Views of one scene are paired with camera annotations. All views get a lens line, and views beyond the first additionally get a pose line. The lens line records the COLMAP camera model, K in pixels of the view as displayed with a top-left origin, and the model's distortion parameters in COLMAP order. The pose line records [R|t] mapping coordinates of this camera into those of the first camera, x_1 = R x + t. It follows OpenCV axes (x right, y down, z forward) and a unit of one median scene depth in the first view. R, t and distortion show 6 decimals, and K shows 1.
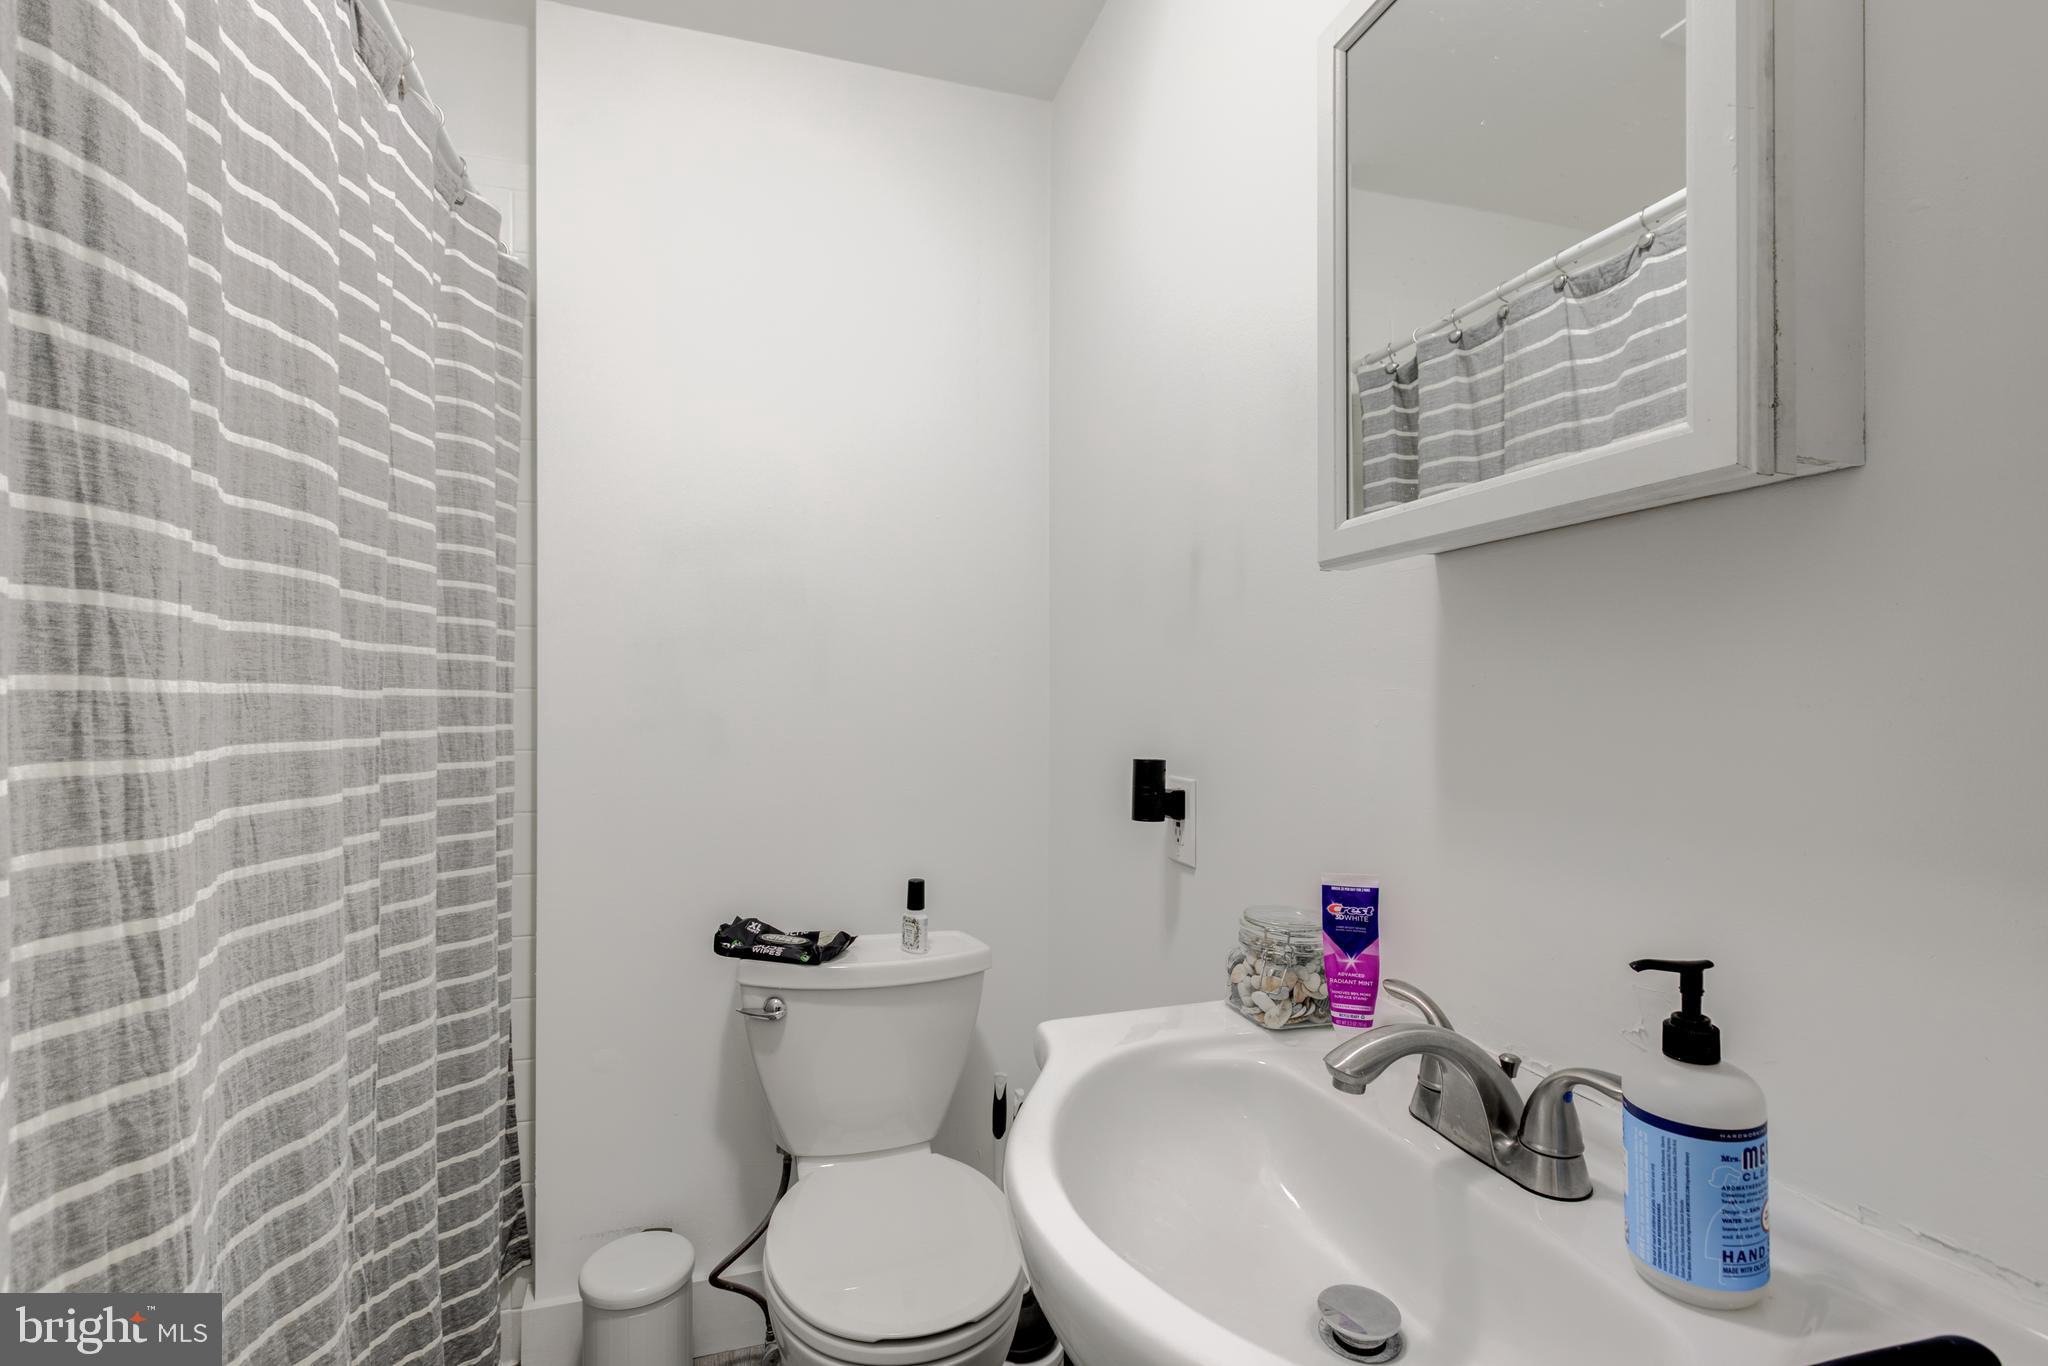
lens RADIAL K [[926.1, 0, 1020.7], [0, 926.1, 753.1], [0, 0, 1]] dist [-0.009270, 0.003915]
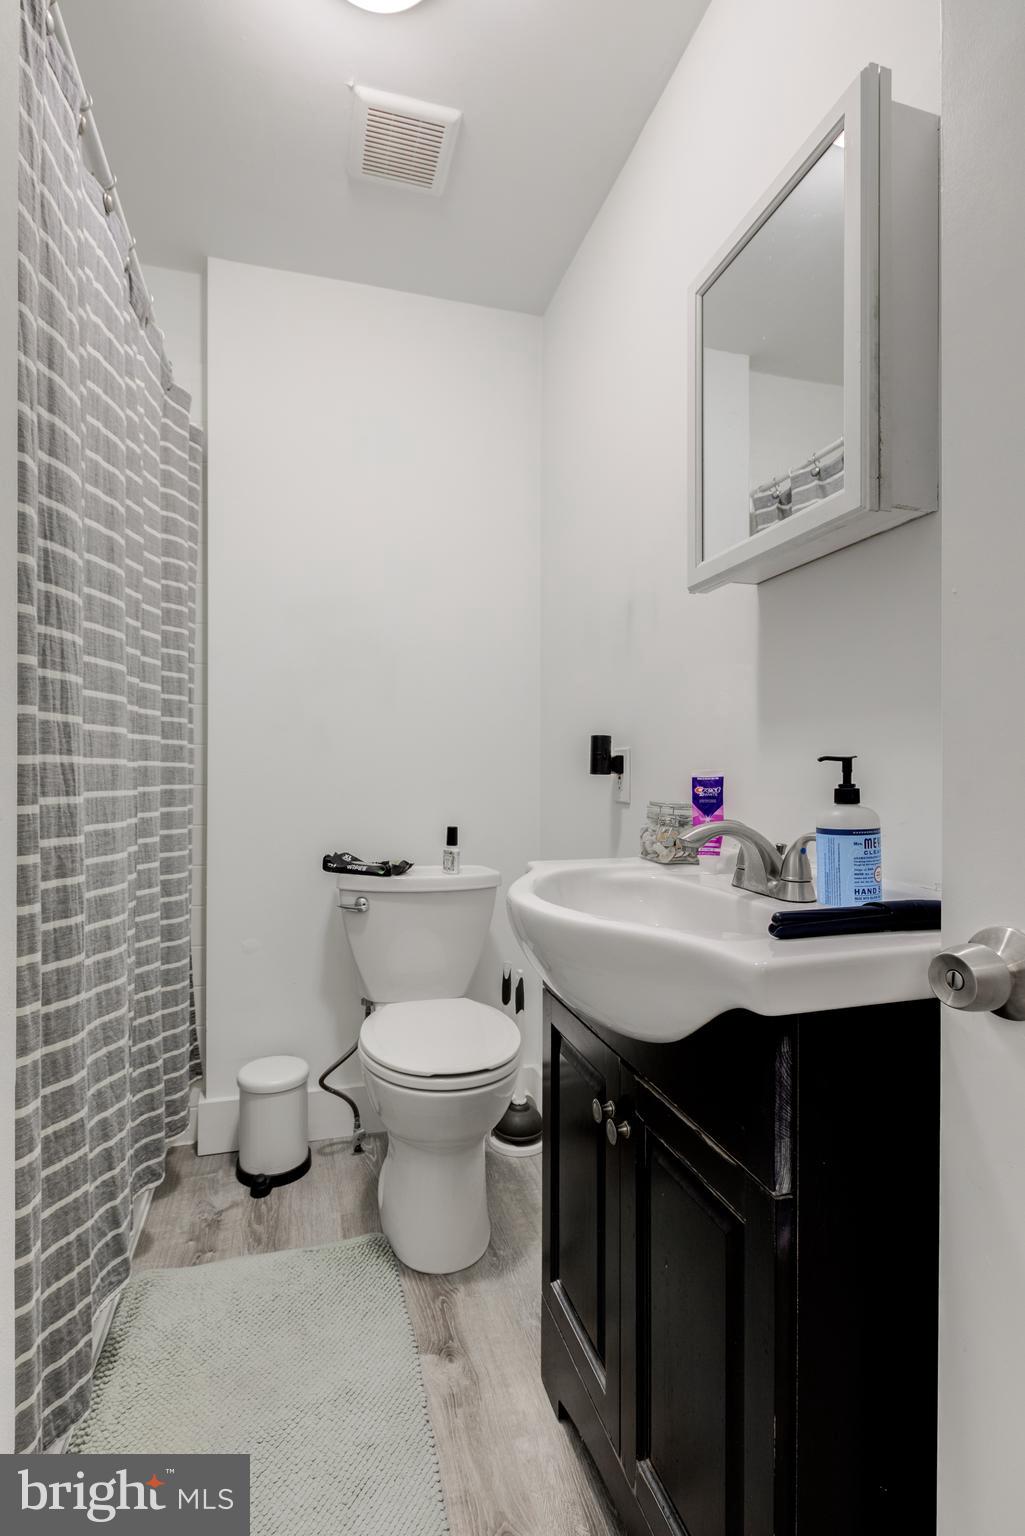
lens RADIAL K [[713.0, 0, 508.5], [0, 713.0, 810.3], [0, 0, 1]] dist [-0.017722, 0.010467]
pose [[0.999723, 0.000819, -0.023537, 0.014527], [-0.000763, 0.999997, 0.002415, 0.190718], [0.023539, -0.002397, 0.999720, -0.317364]]
